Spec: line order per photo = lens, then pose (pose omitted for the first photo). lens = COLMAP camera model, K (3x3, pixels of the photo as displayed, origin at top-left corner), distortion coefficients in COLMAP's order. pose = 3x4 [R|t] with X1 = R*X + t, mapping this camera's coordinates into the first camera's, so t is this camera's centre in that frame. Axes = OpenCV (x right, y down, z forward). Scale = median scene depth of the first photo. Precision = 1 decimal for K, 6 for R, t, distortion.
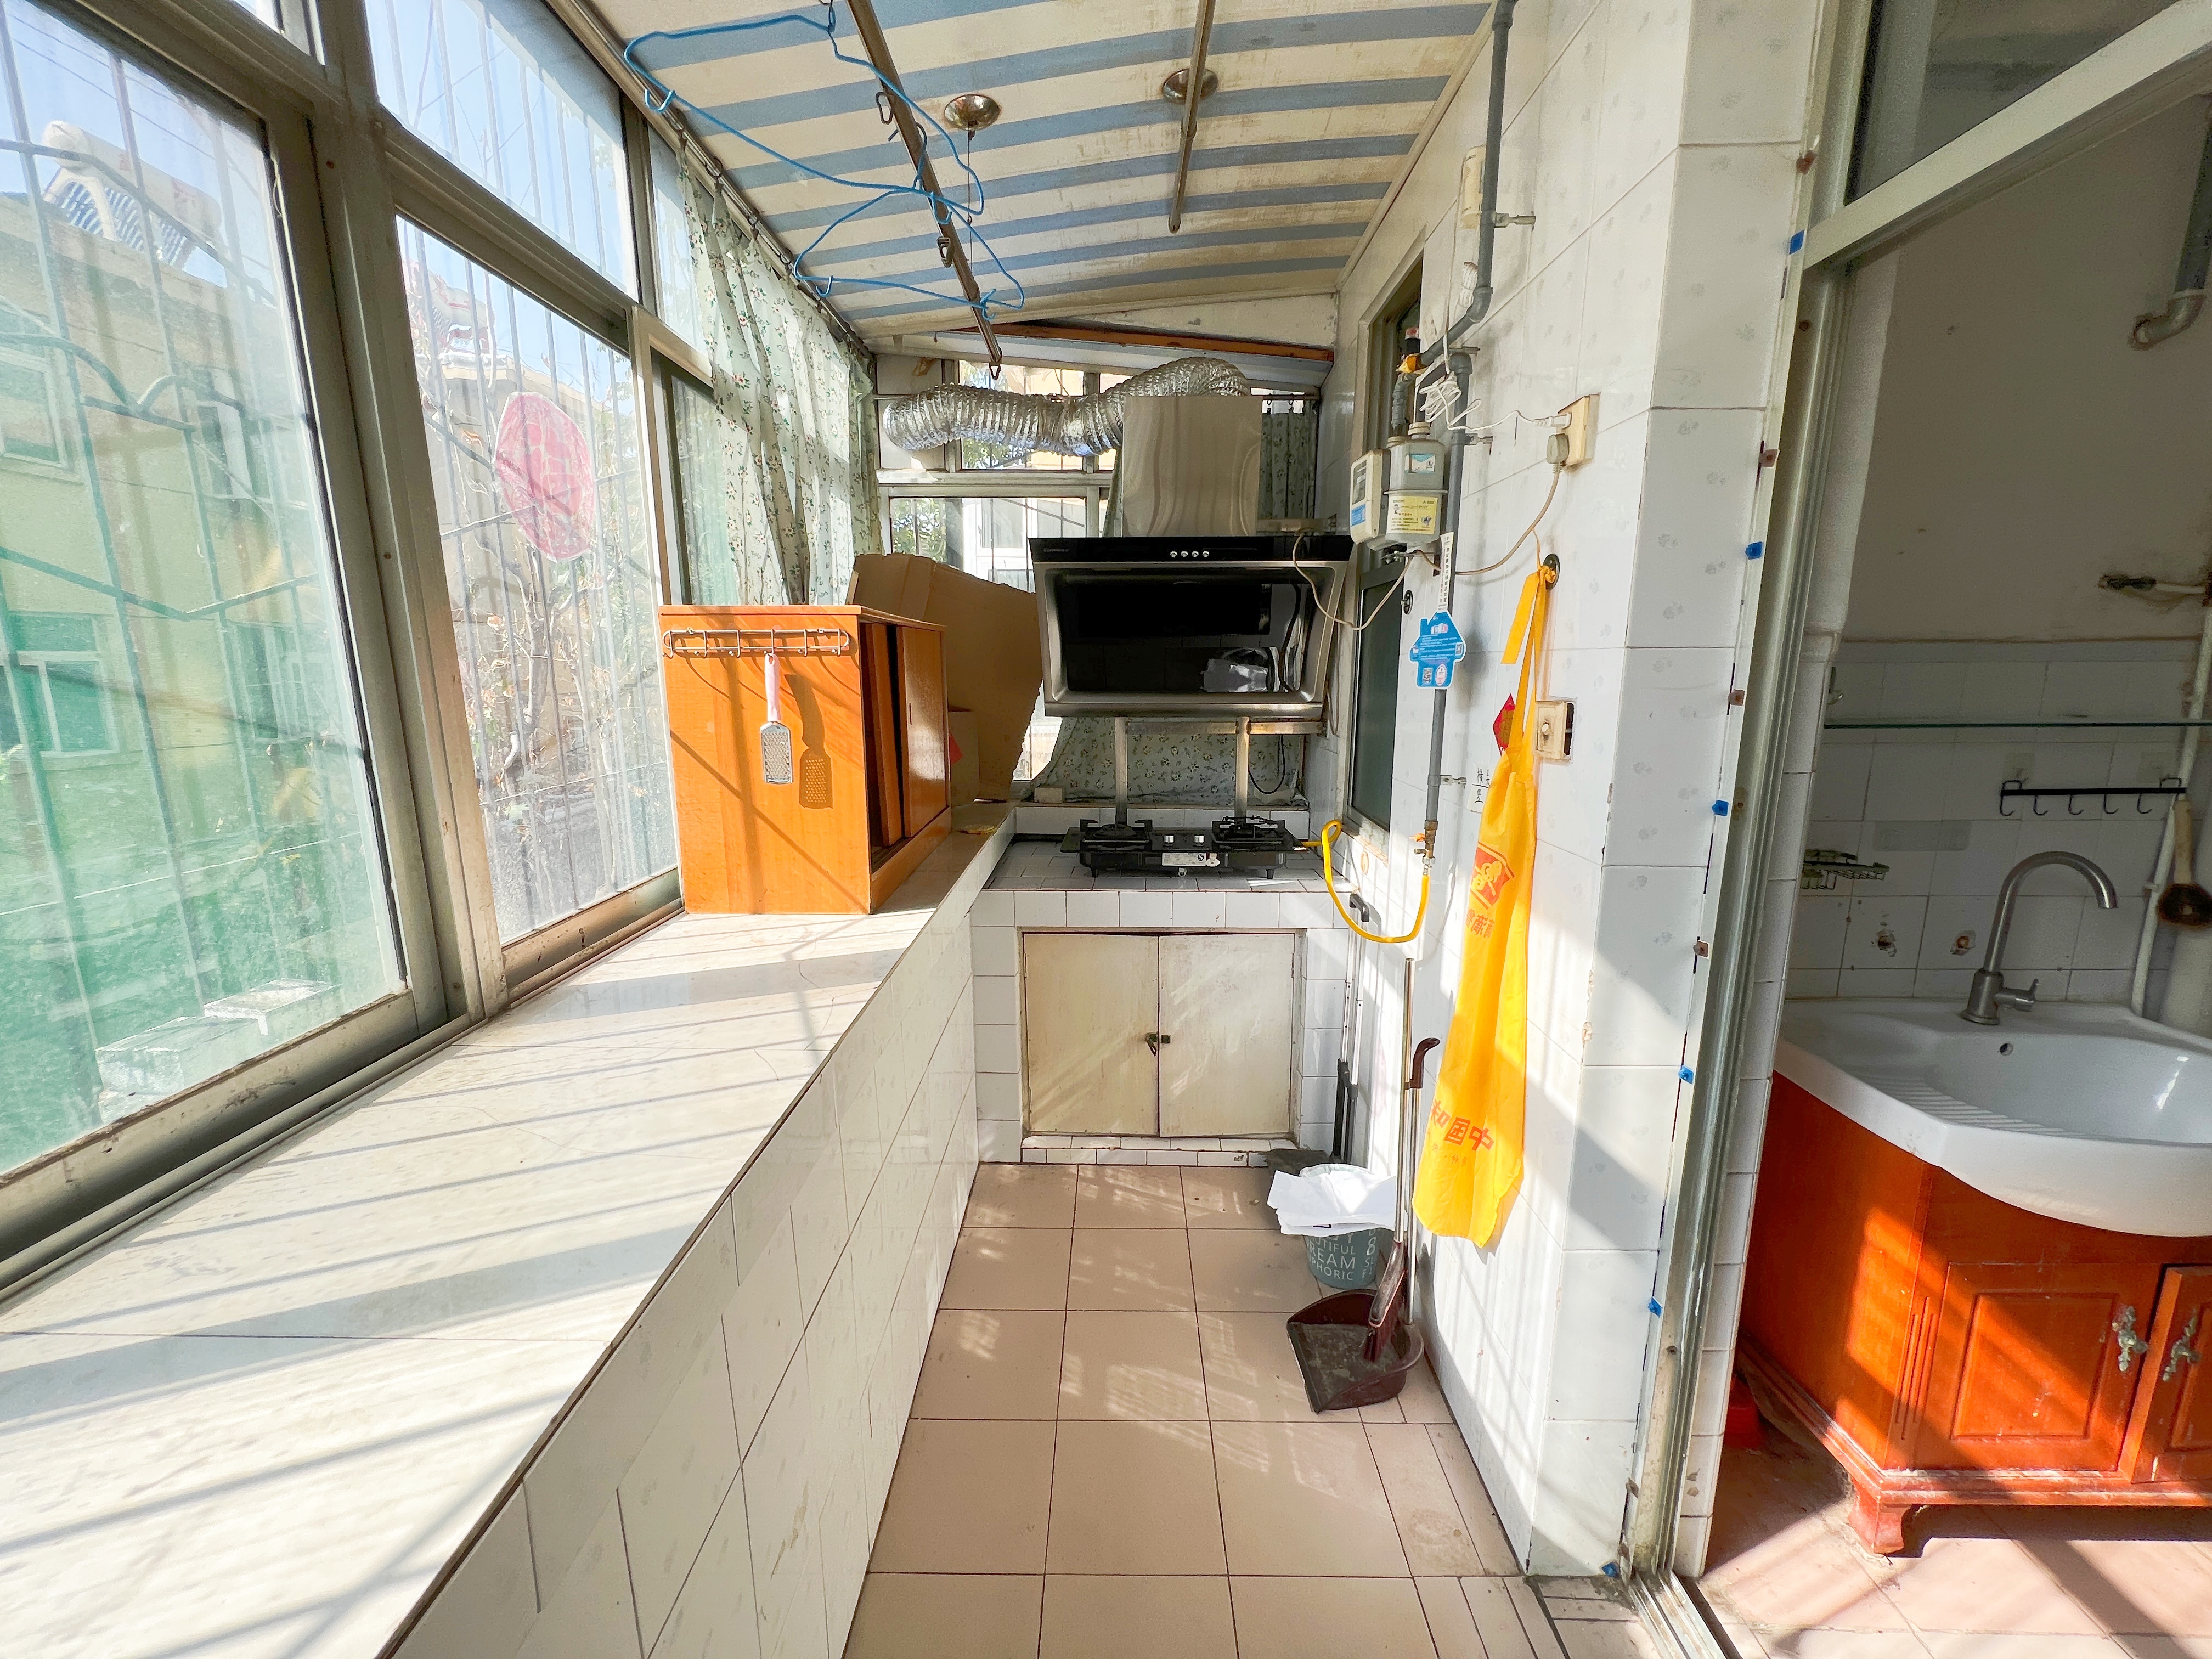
lens RADIAL K [[875.6, 0, 1099.6], [0, 875.6, 824.4], [0, 0, 1]] dist [-0.003252, -0.000036]
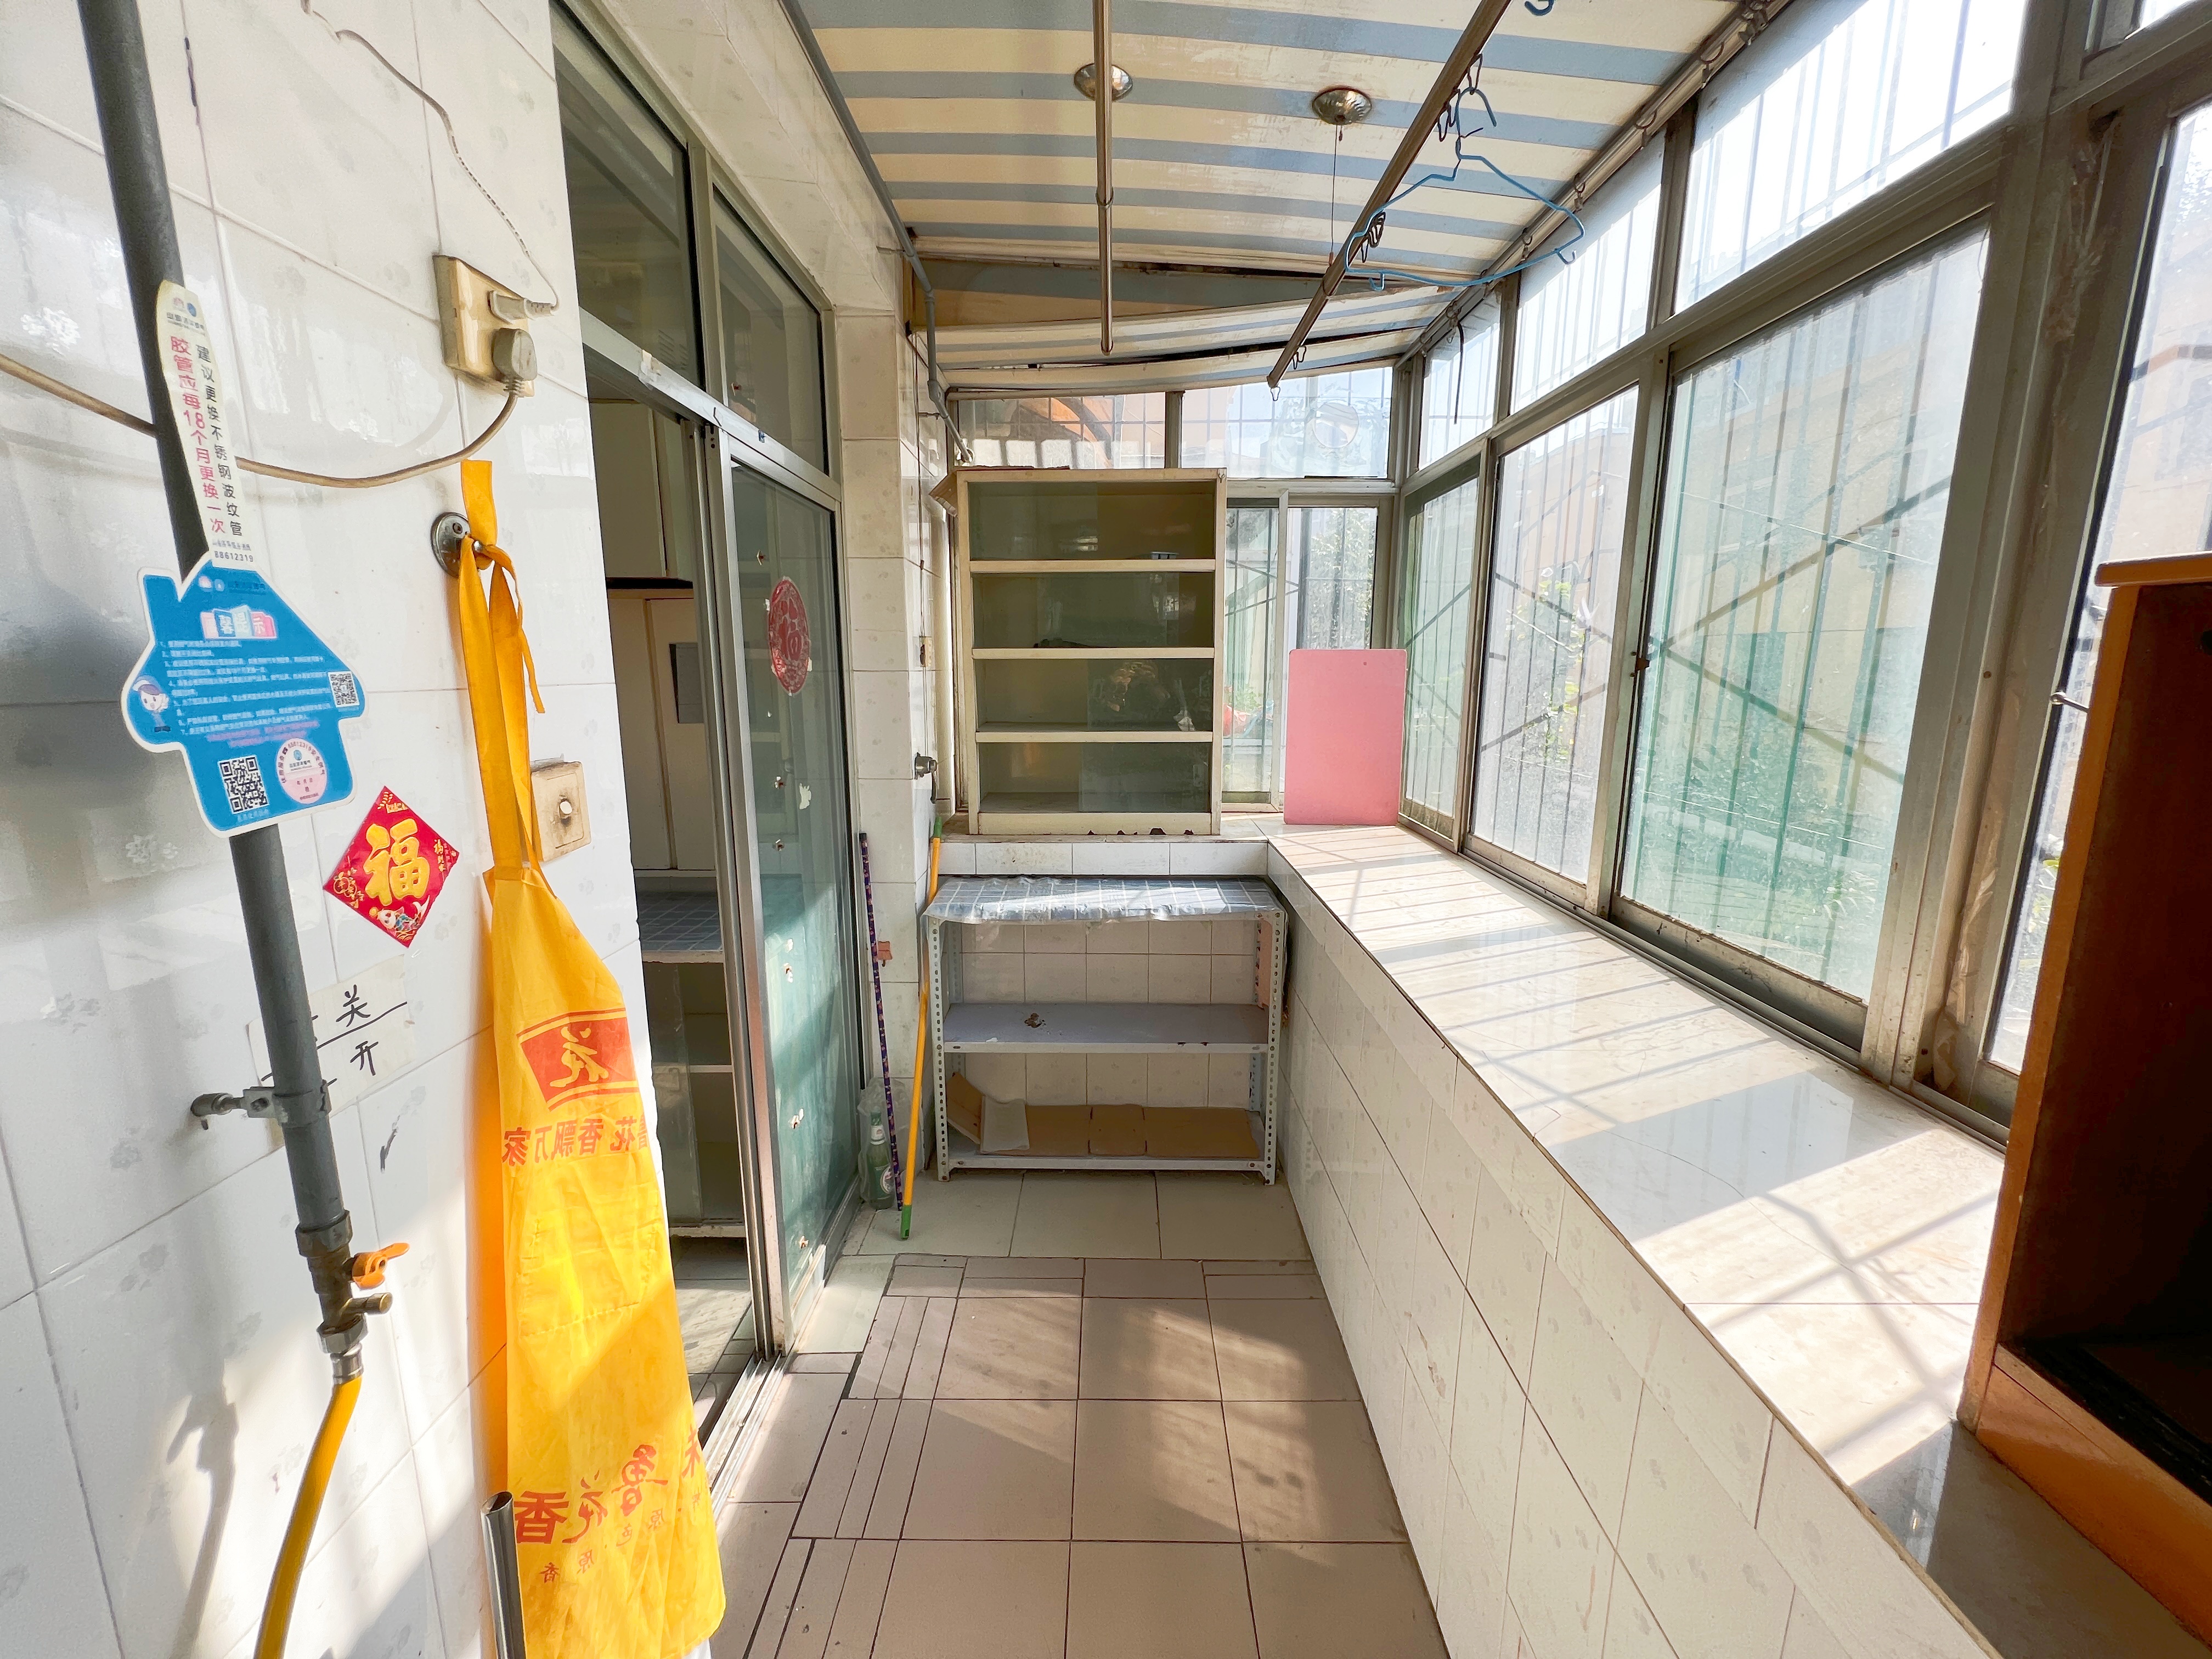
lens RADIAL K [[875.6, 0, 1099.6], [0, 875.6, 824.4], [0, 0, 1]] dist [-0.003252, -0.000036]
pose [[-0.999961, 0.001039, -0.008813, 0.160641], [-0.002152, 0.935100, 0.354378, -0.426933], [0.008609, 0.354383, -0.935061, 2.094583]]
